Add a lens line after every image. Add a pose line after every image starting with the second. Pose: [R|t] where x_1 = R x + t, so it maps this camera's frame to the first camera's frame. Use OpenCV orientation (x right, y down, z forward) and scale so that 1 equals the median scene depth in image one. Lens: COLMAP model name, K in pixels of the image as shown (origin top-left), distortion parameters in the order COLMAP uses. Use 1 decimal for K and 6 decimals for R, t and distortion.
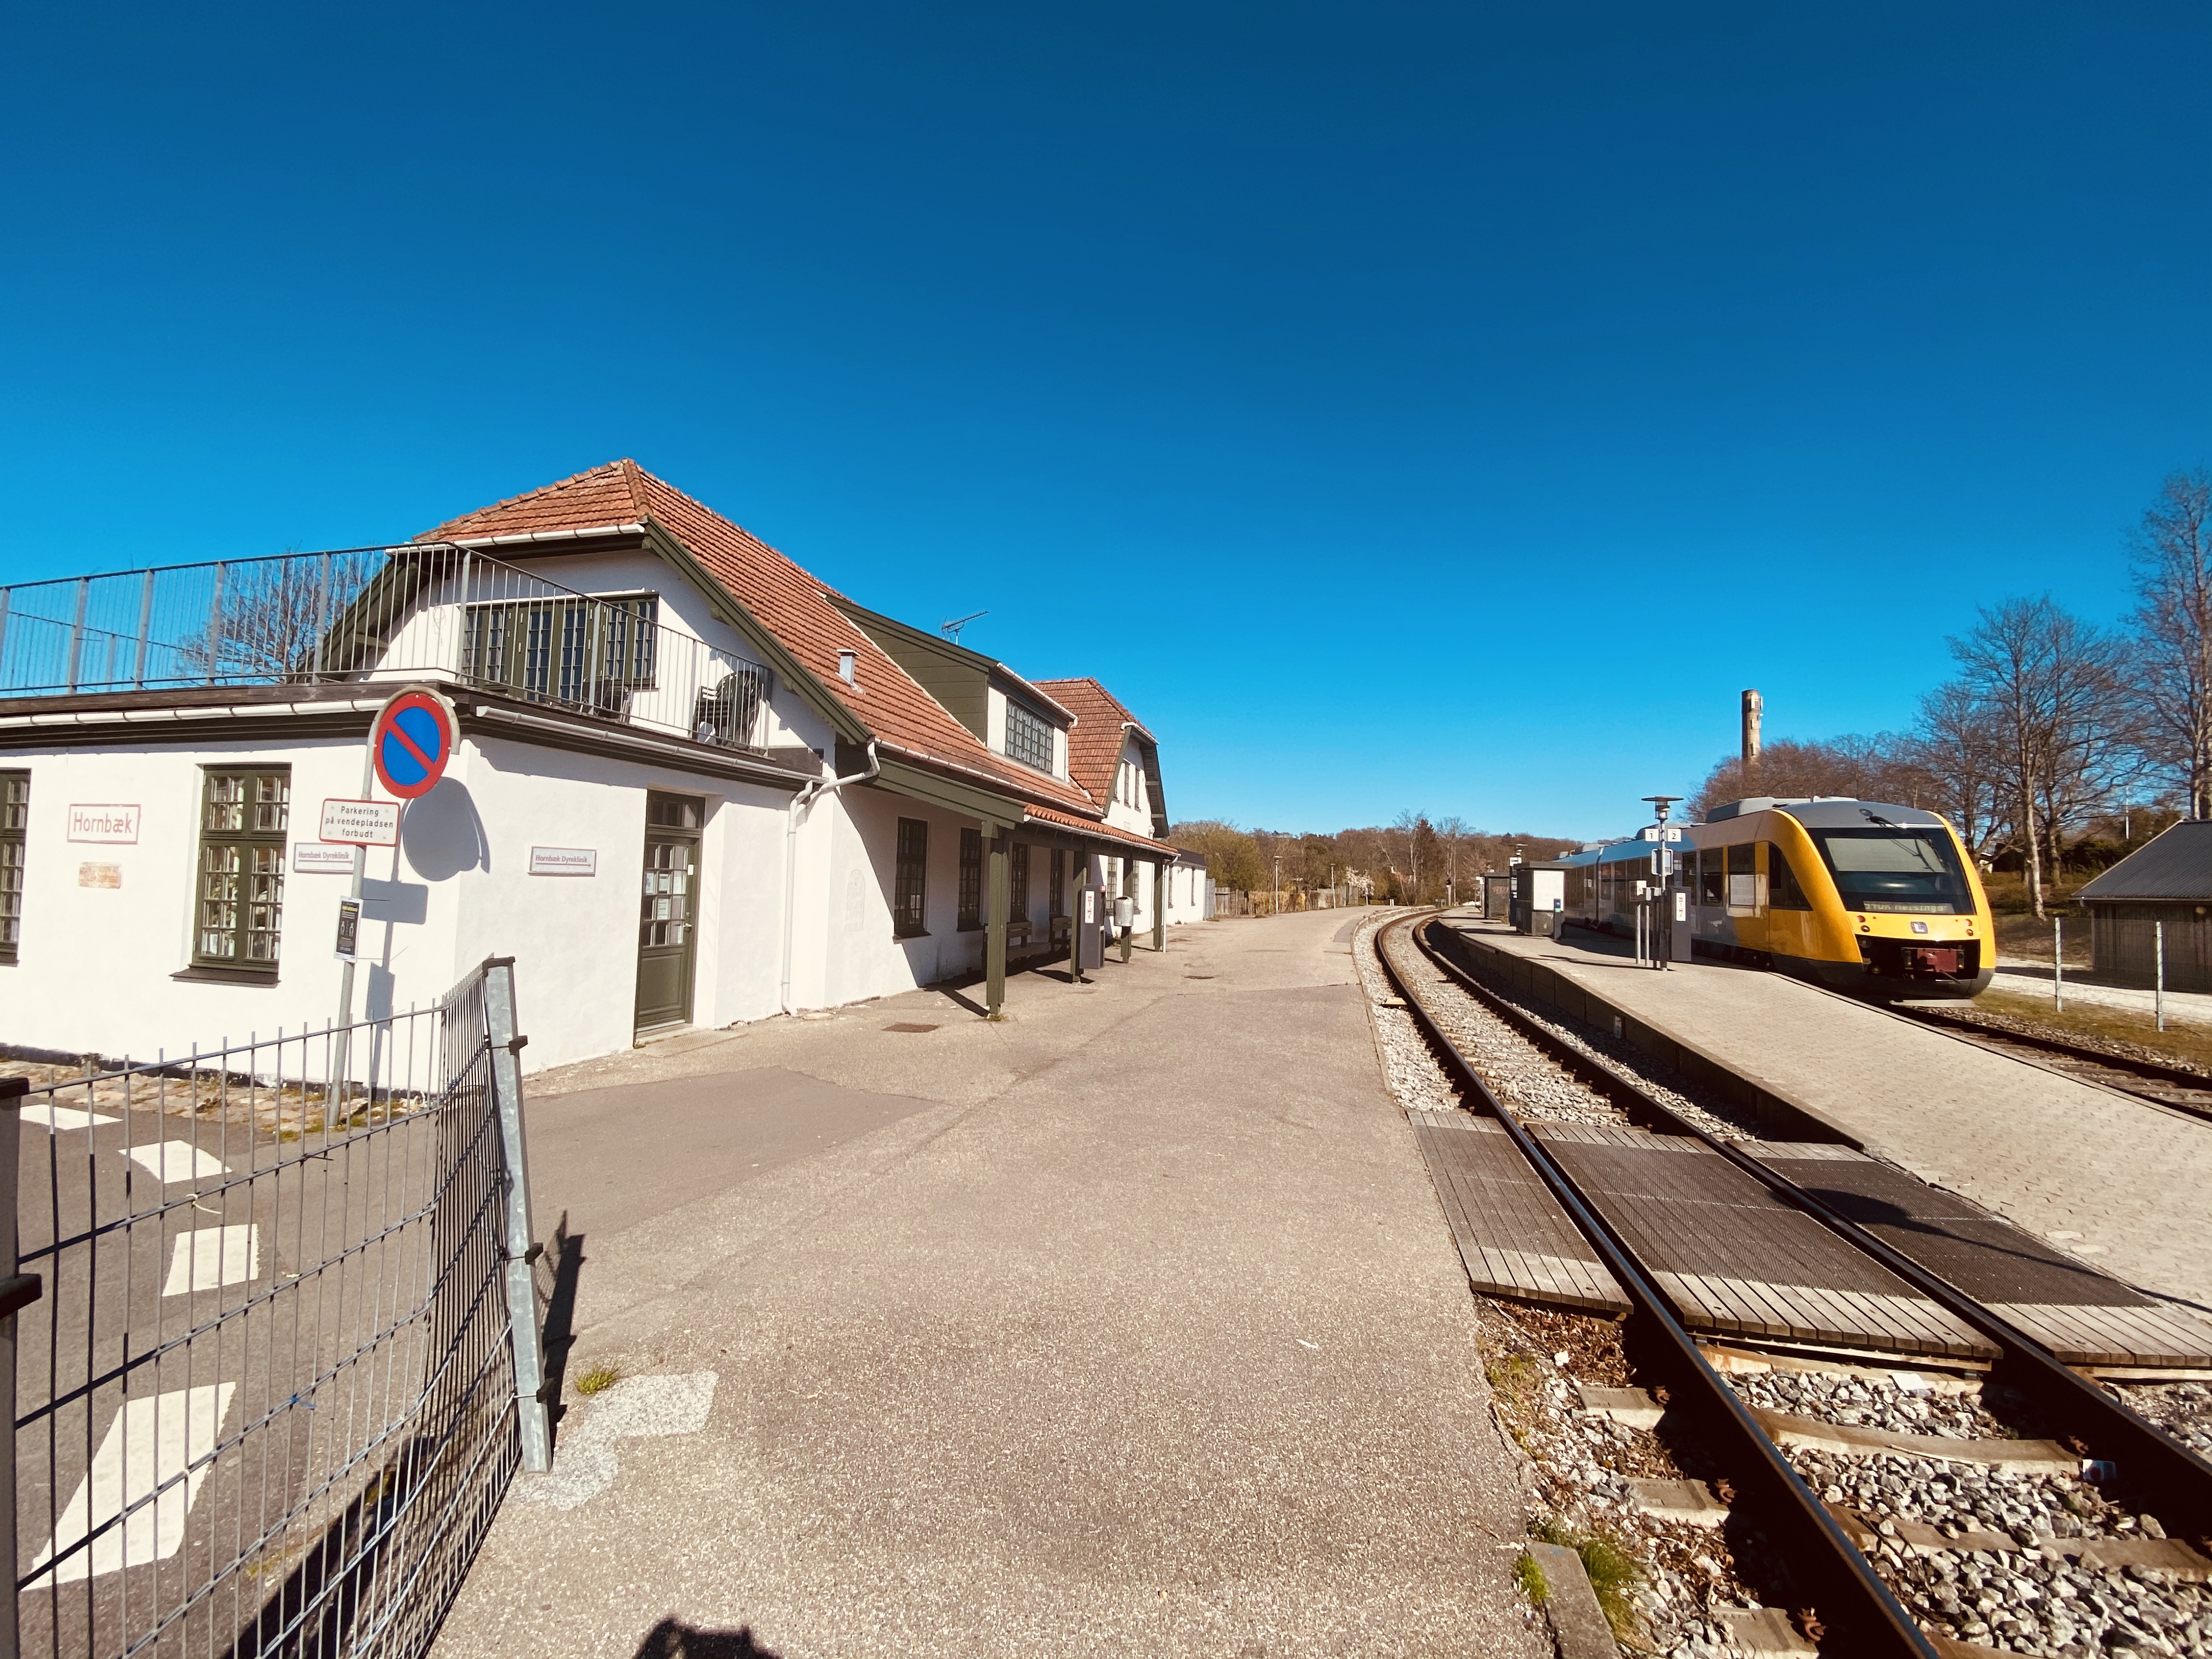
lens RADIAL K [[885.2, 0, 1102.0], [0, 885.2, 837.6], [0, 0, 1]] dist [0.027507, -0.031980]
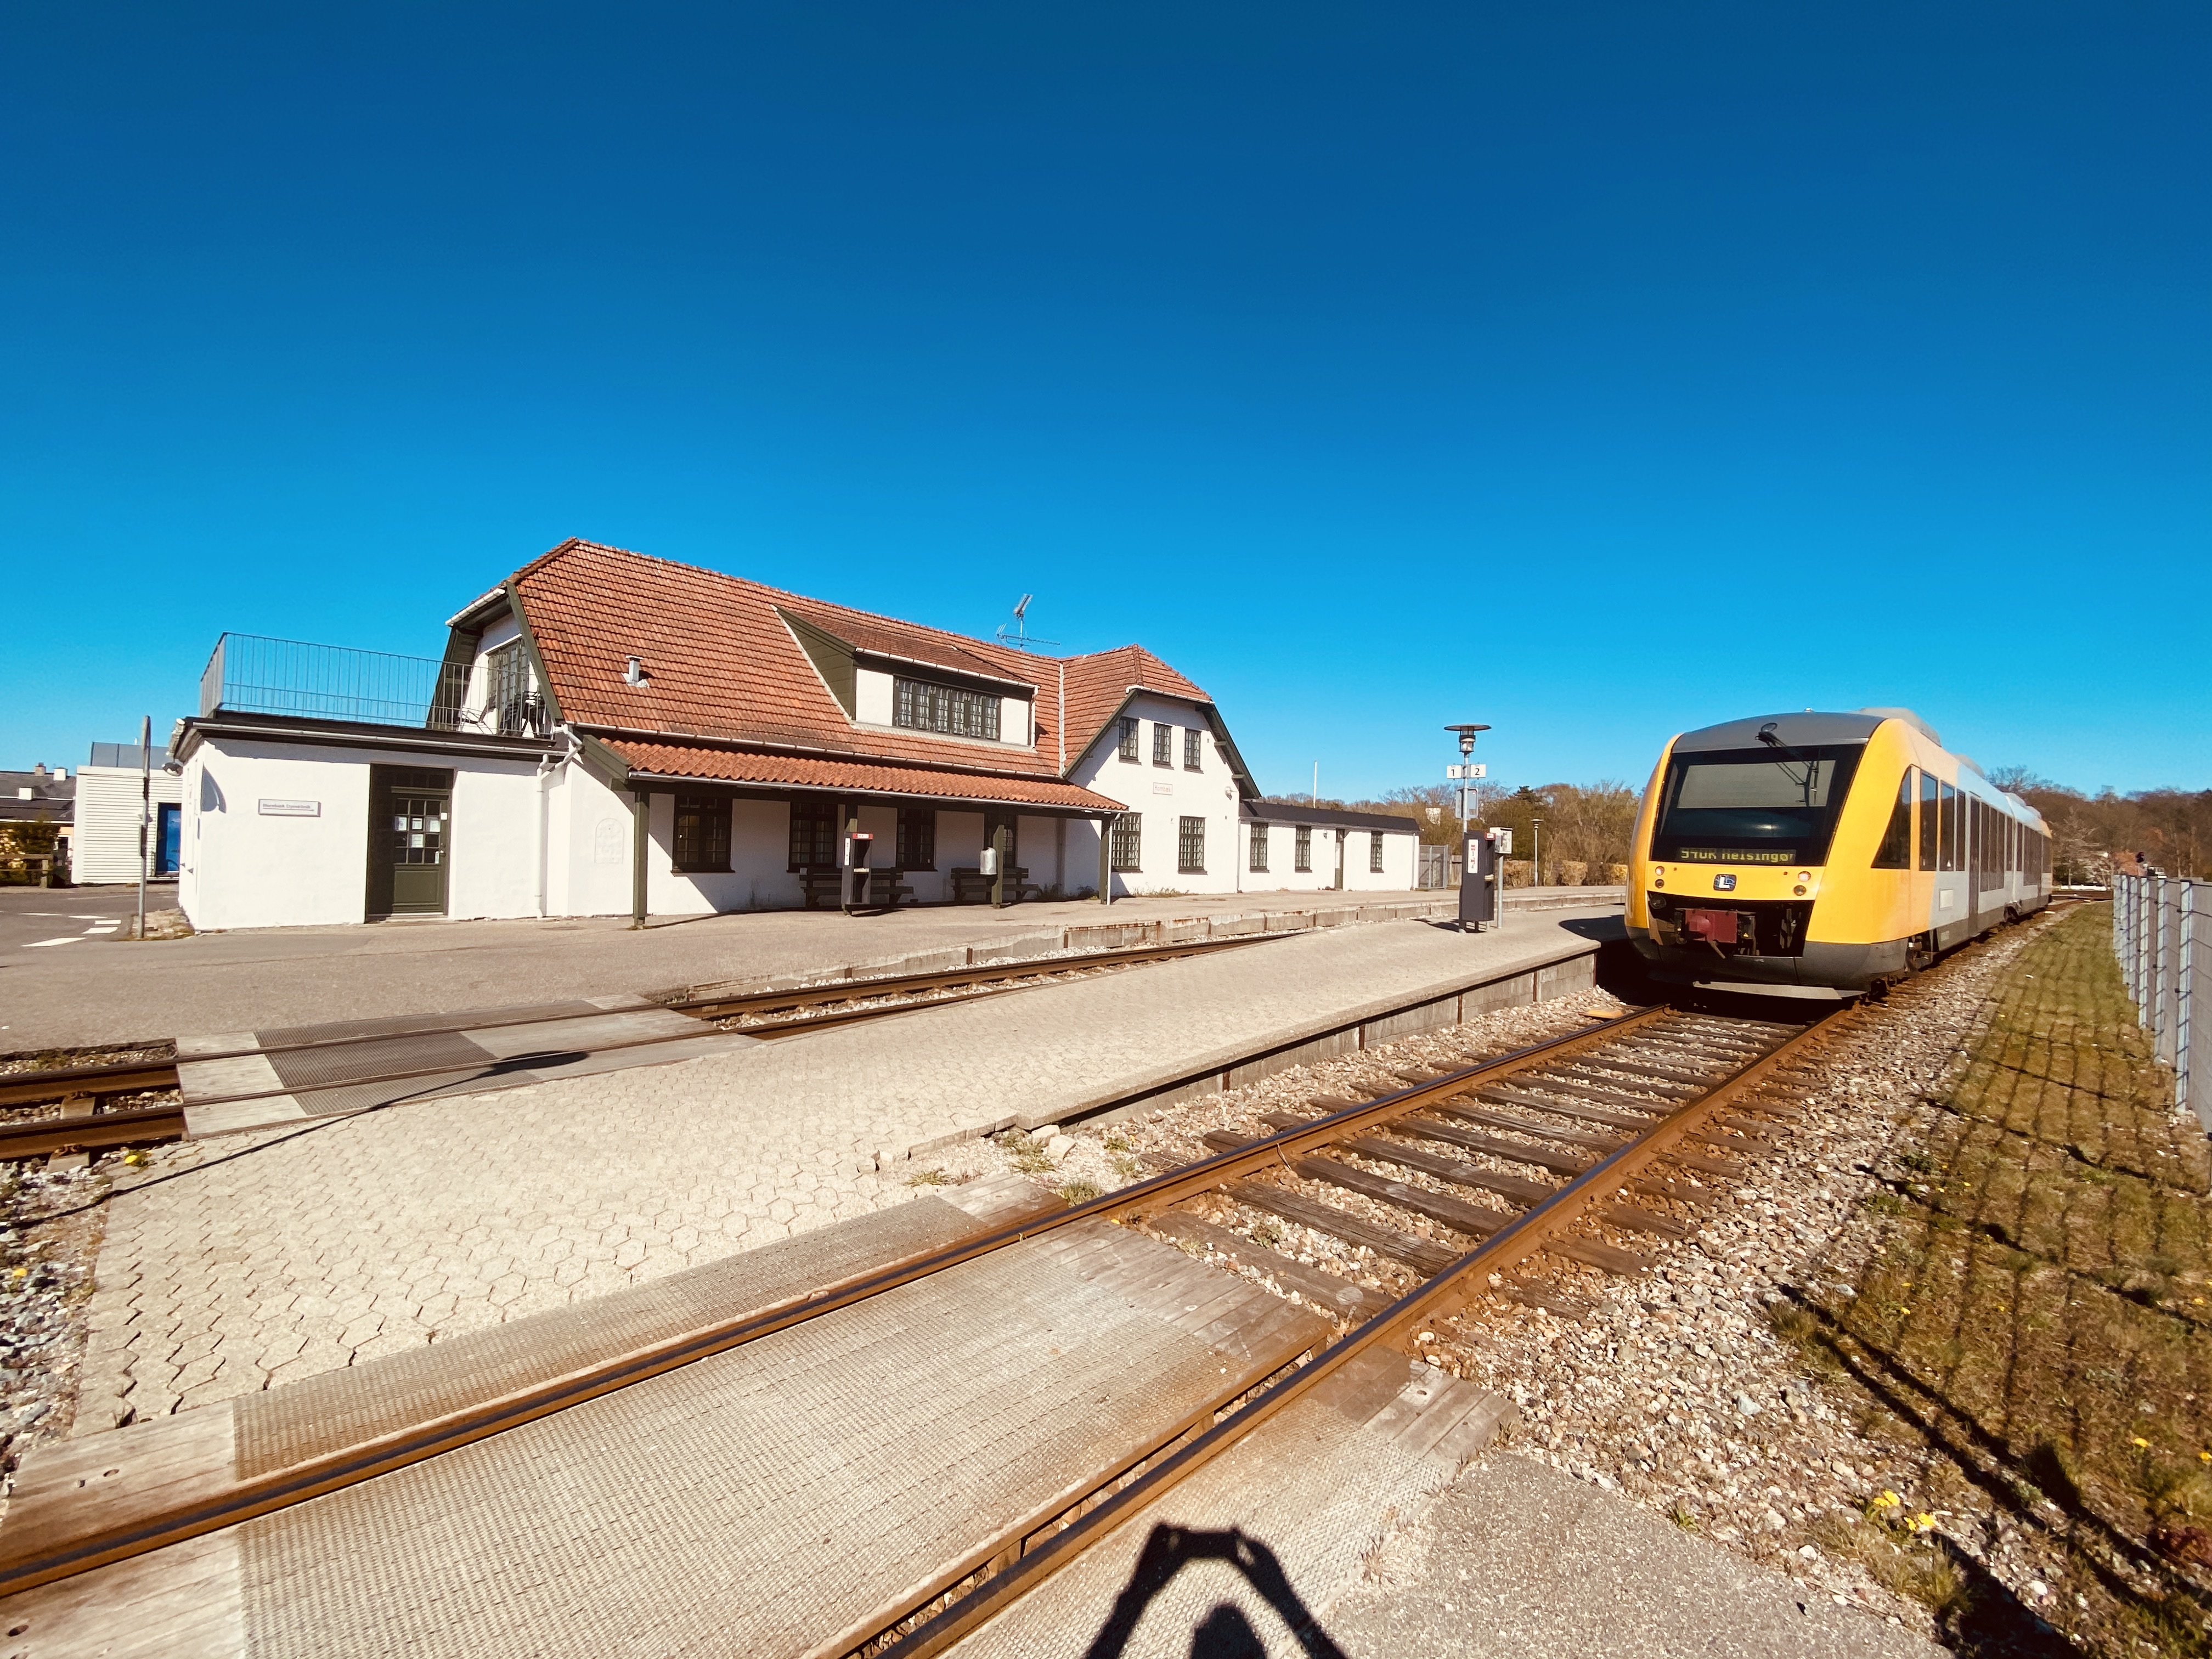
lens RADIAL K [[885.2, 0, 1102.0], [0, 885.2, 837.6], [0, 0, 1]] dist [0.027507, -0.031980]
pose [[0.879609, -0.006335, -0.475656, 0.887747], [0.018895, 0.999587, 0.021629, 0.042850], [0.475323, -0.028013, 0.879365, 0.128737]]
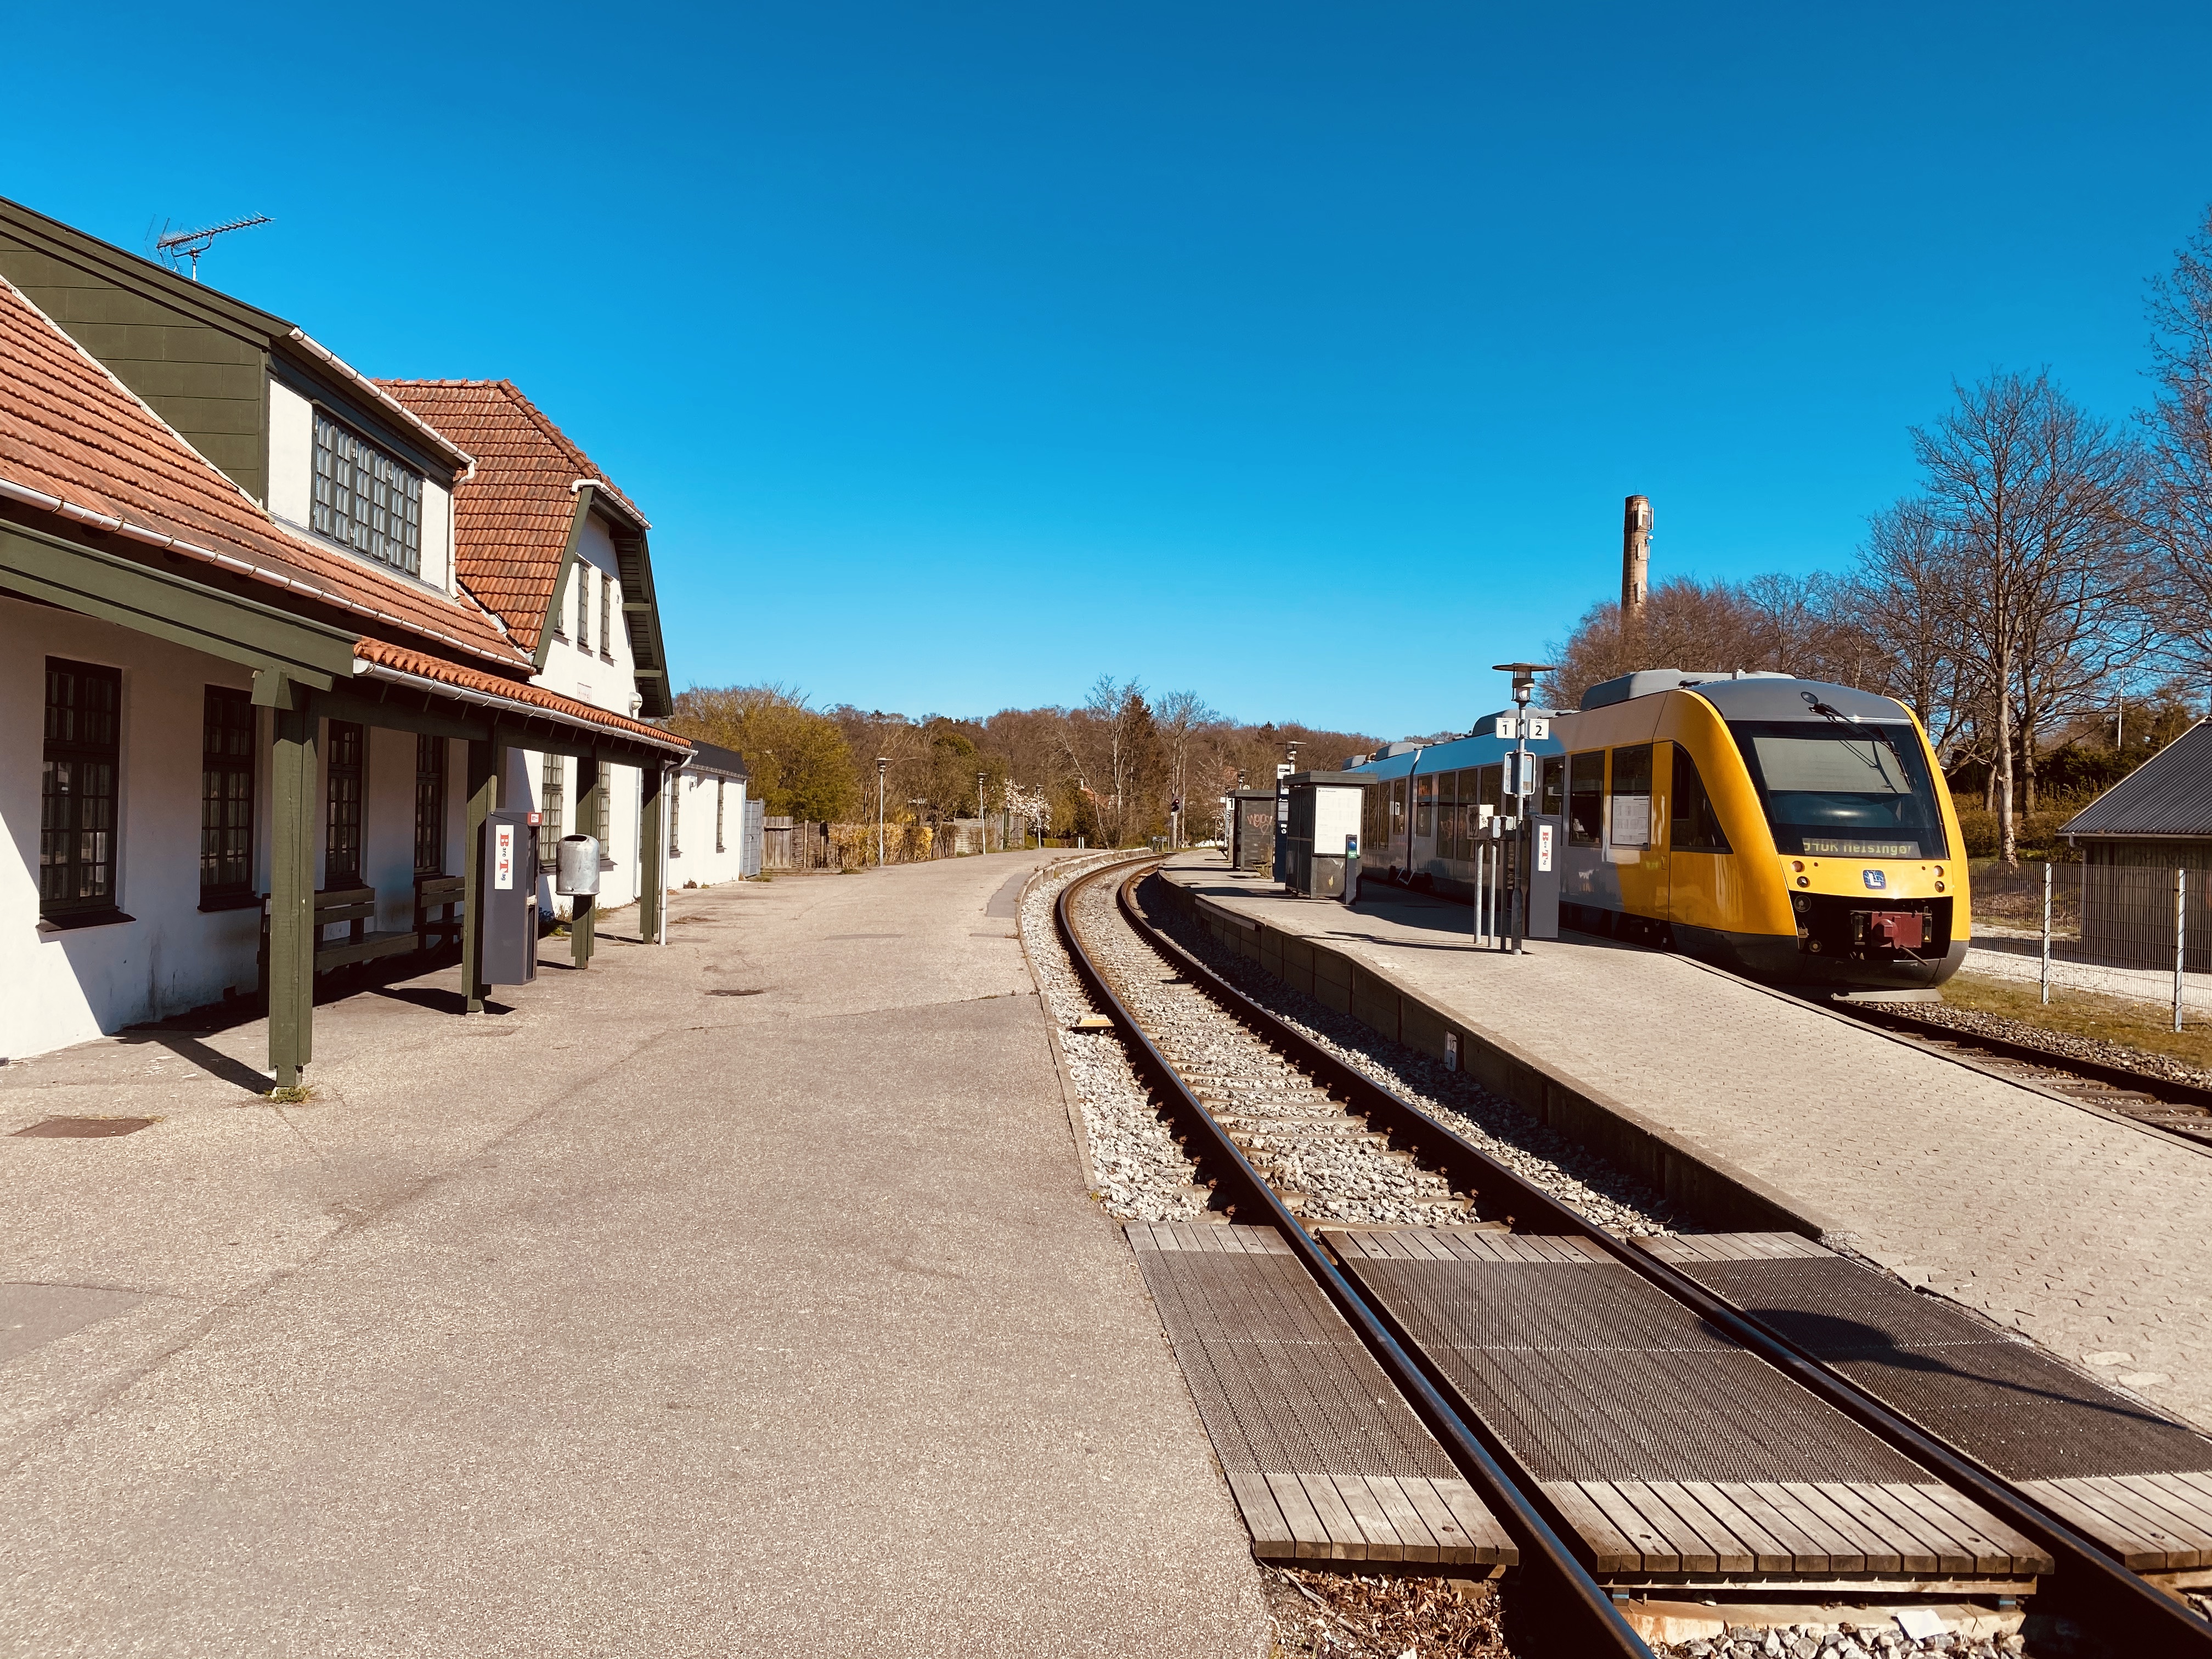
lens RADIAL K [[1671.1, 0, 1086.5], [0, 1671.1, 822.2], [0, 0, 1]] dist [0.060338, -0.092454]
pose [[0.949146, -0.000652, 0.314836, -0.001445], [-0.018285, 0.998196, 0.057189, 0.001251], [-0.314305, -0.060038, 0.947422, 0.028087]]
